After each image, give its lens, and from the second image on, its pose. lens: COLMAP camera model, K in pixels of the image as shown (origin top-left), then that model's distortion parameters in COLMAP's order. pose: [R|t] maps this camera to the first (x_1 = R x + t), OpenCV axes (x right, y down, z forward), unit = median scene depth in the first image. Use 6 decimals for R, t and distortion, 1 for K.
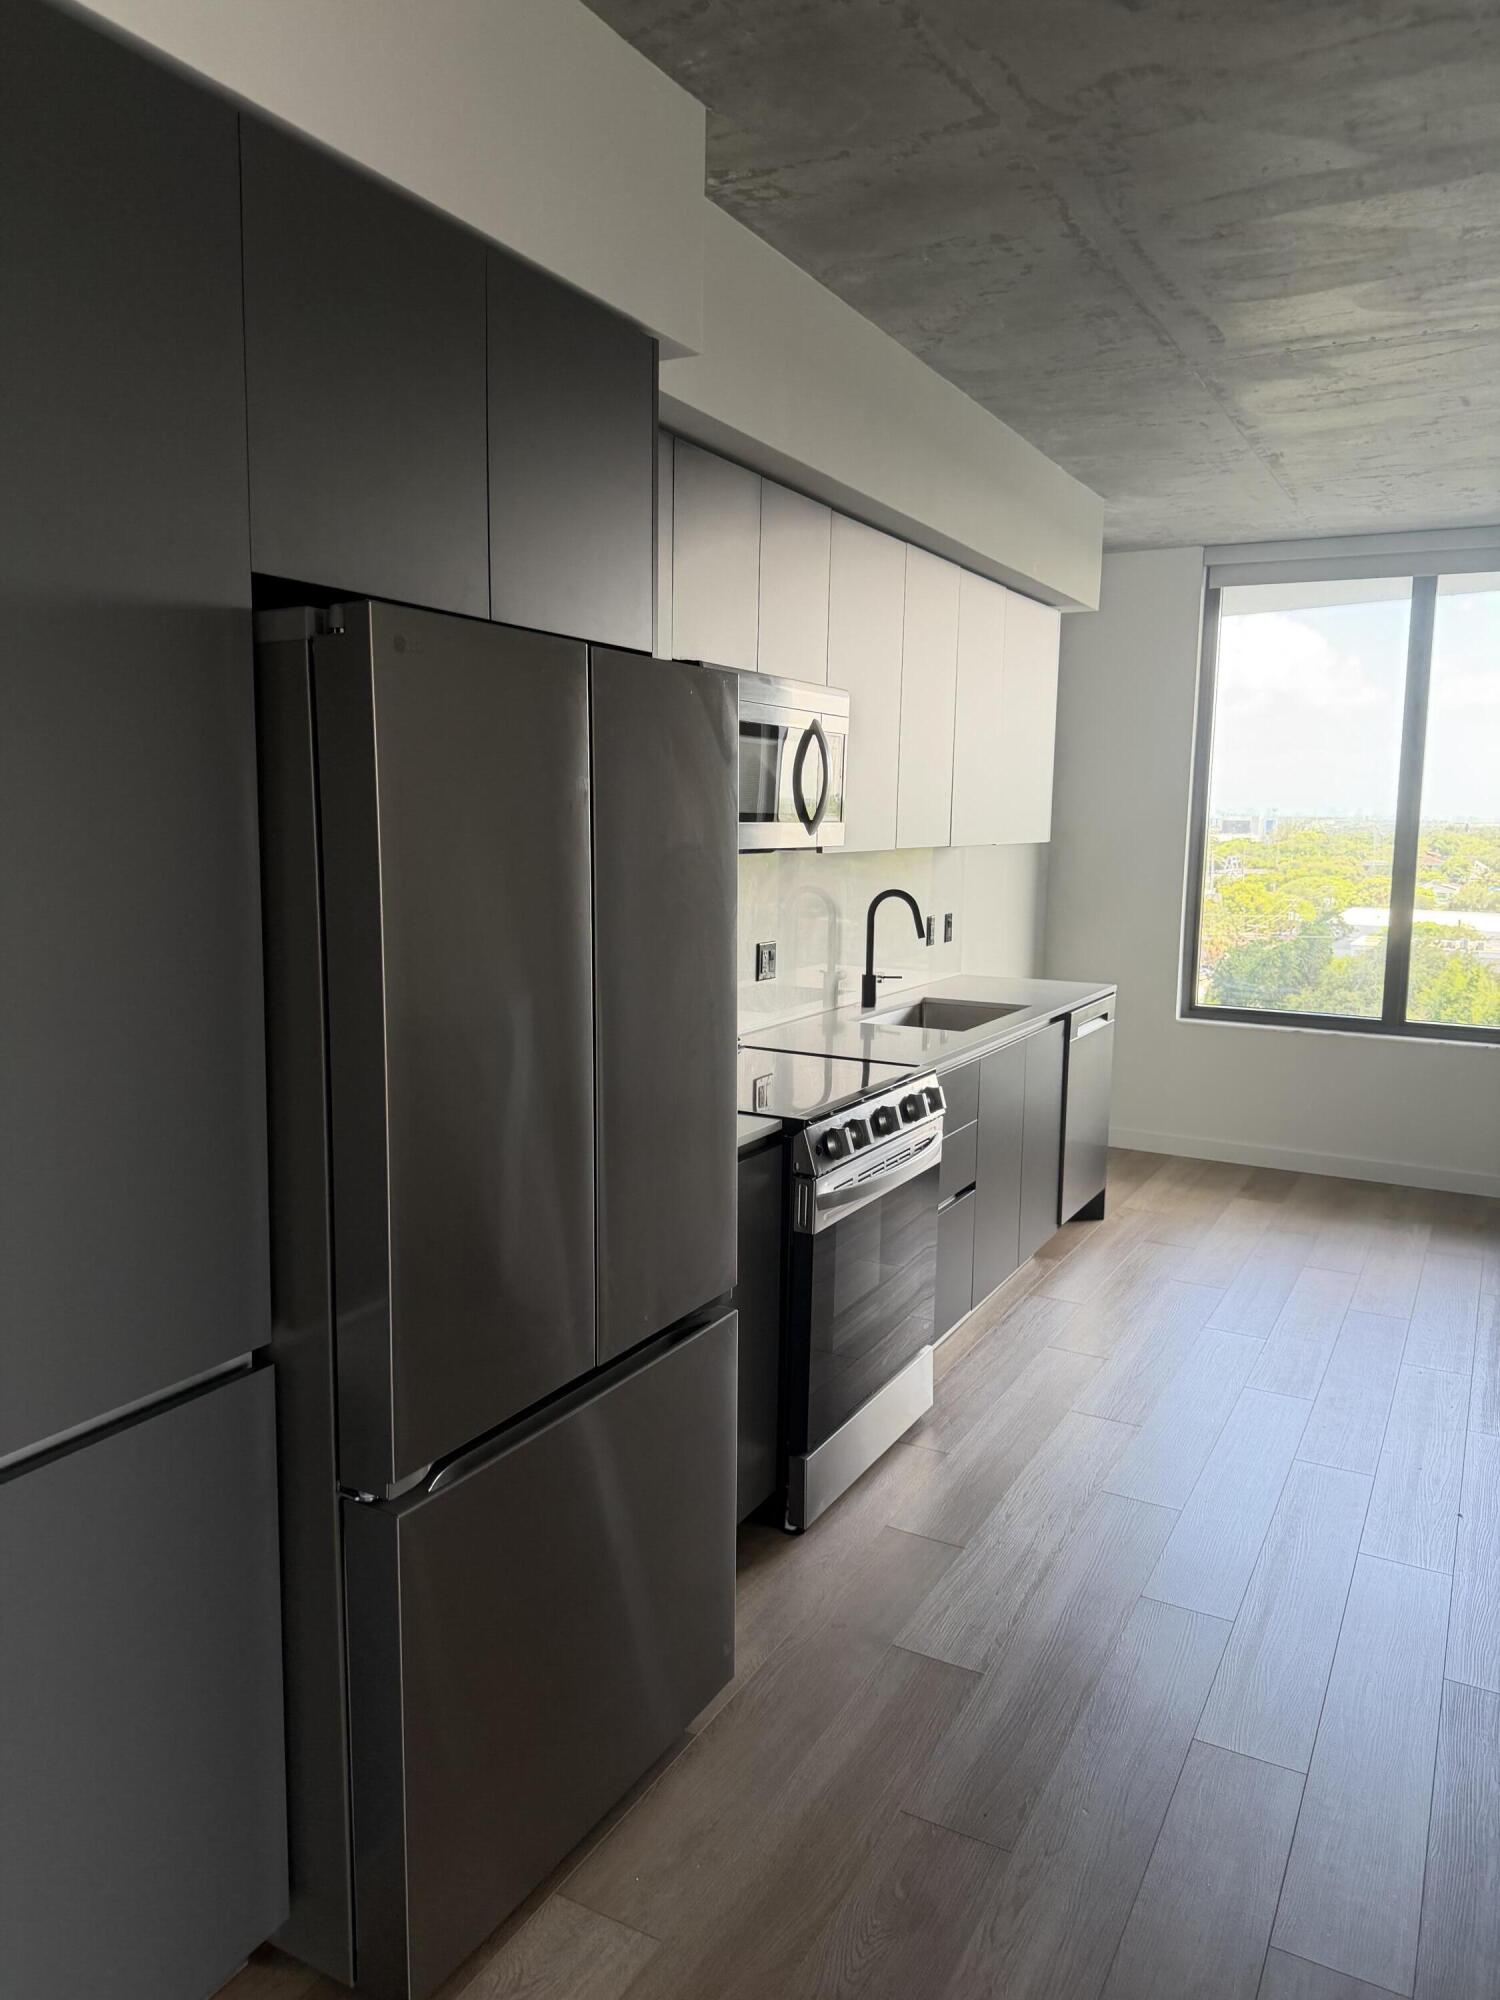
lens RADIAL K [[1413.7, 0, 750.2], [0, 1413.7, 999.4], [0, 0, 1]] dist [0.019747, -0.018055]
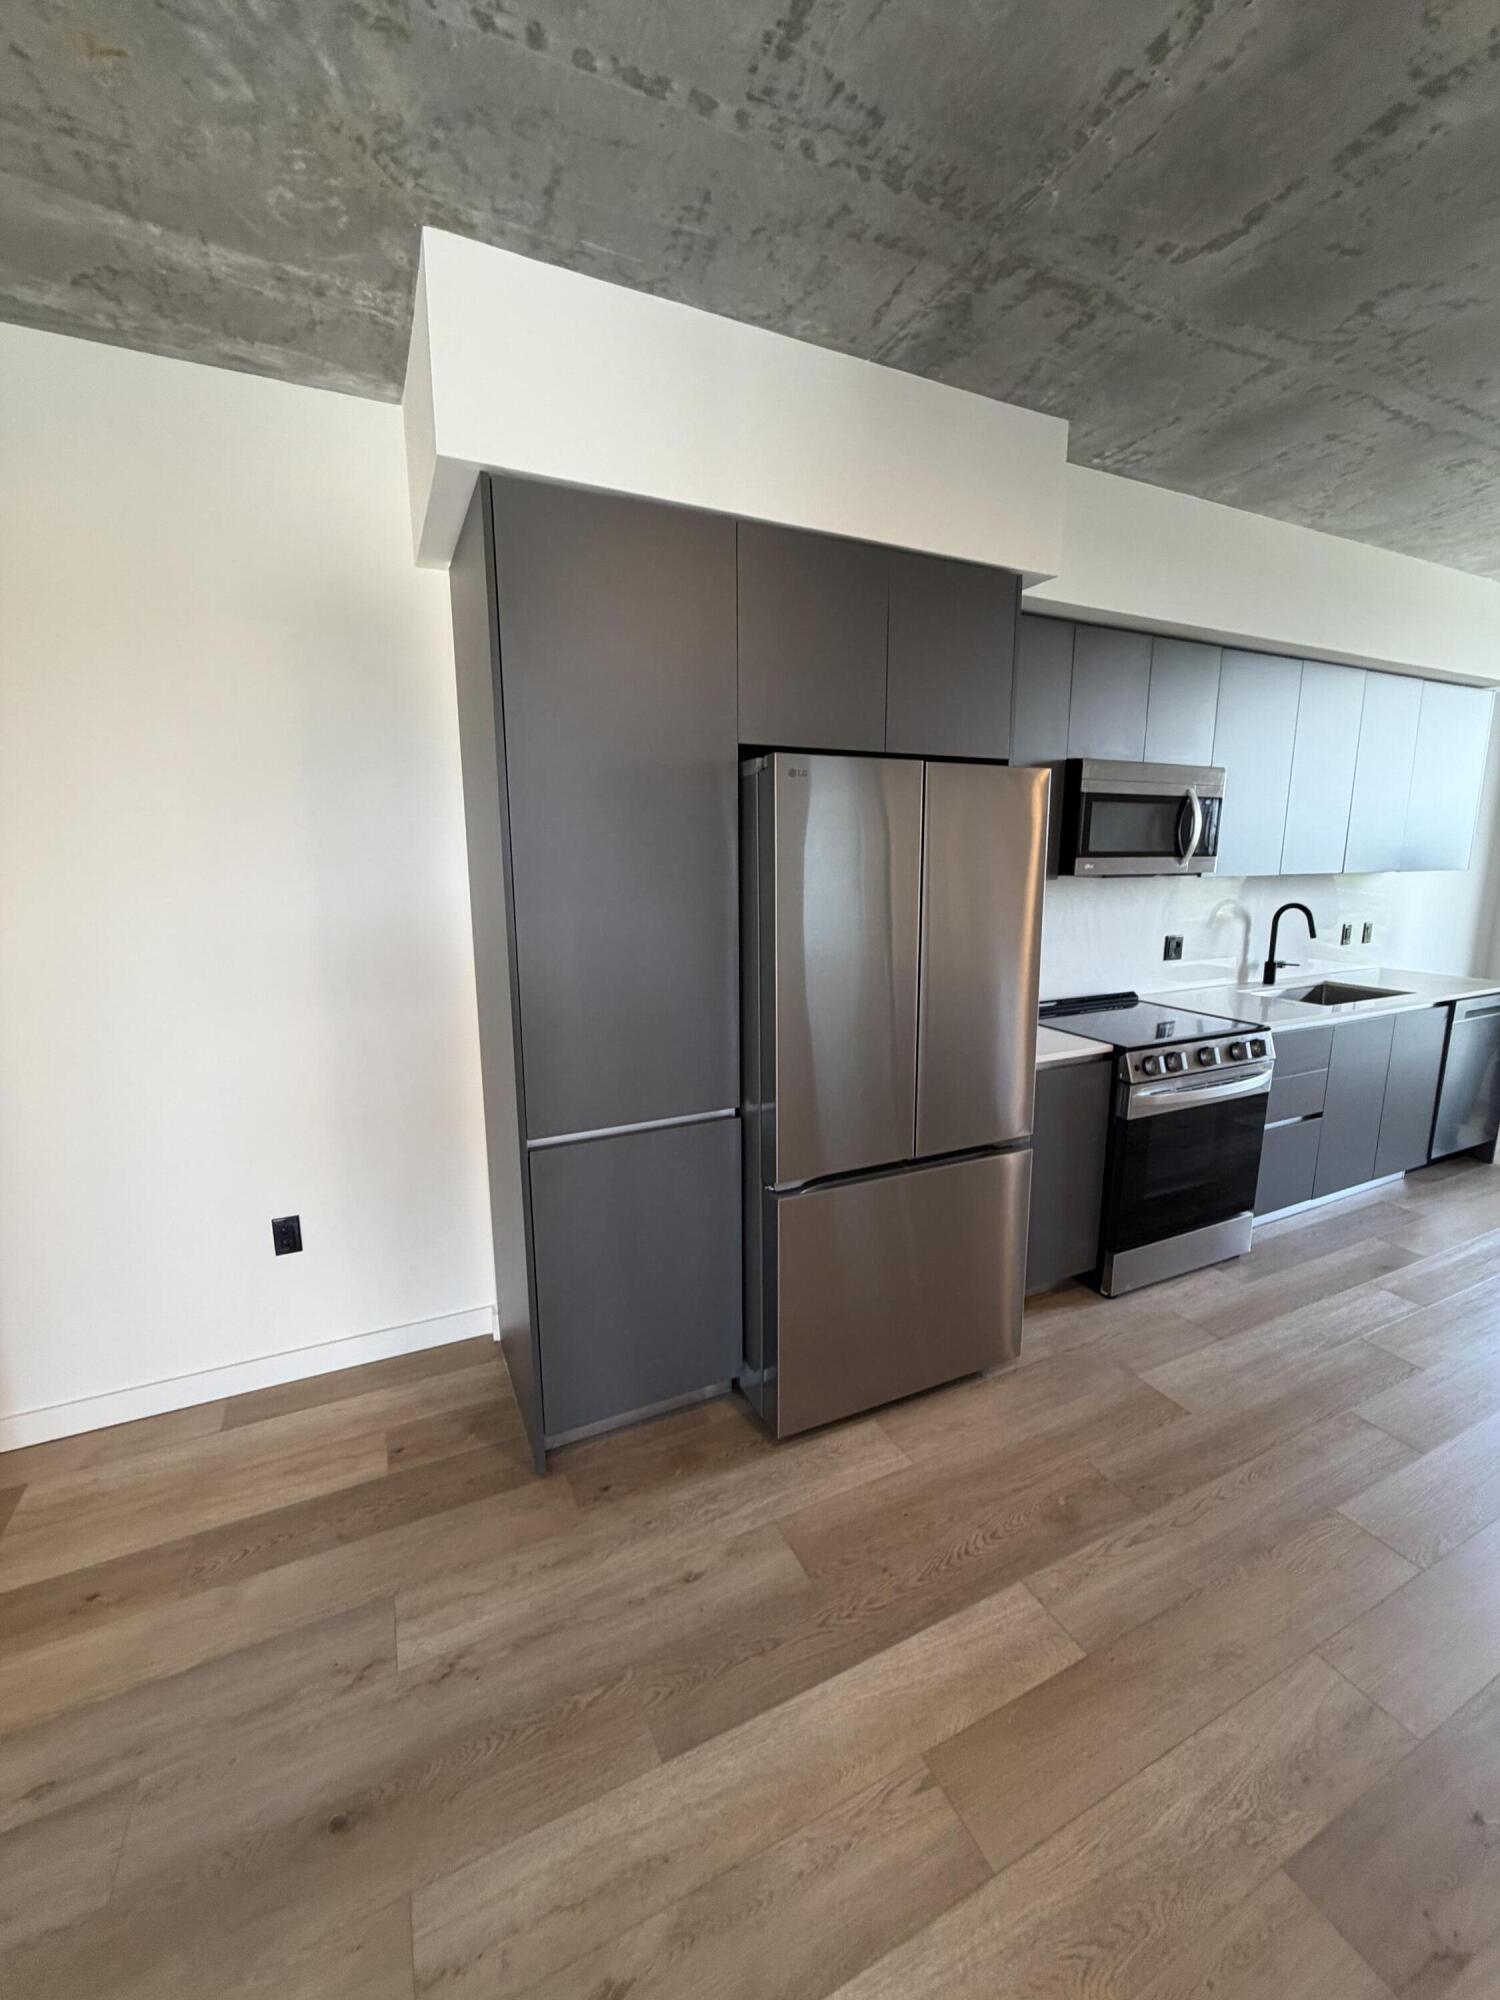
lens RADIAL K [[800.8, 0, 758.4], [0, 800.8, 997.3], [0, 0, 1]] dist [0.002885, 0.000436]
pose [[0.813669, 0.091165, -0.574135, 0.219581], [-0.065308, 0.995710, 0.065550, -0.002320], [0.577648, -0.015840, 0.816132, 0.020995]]
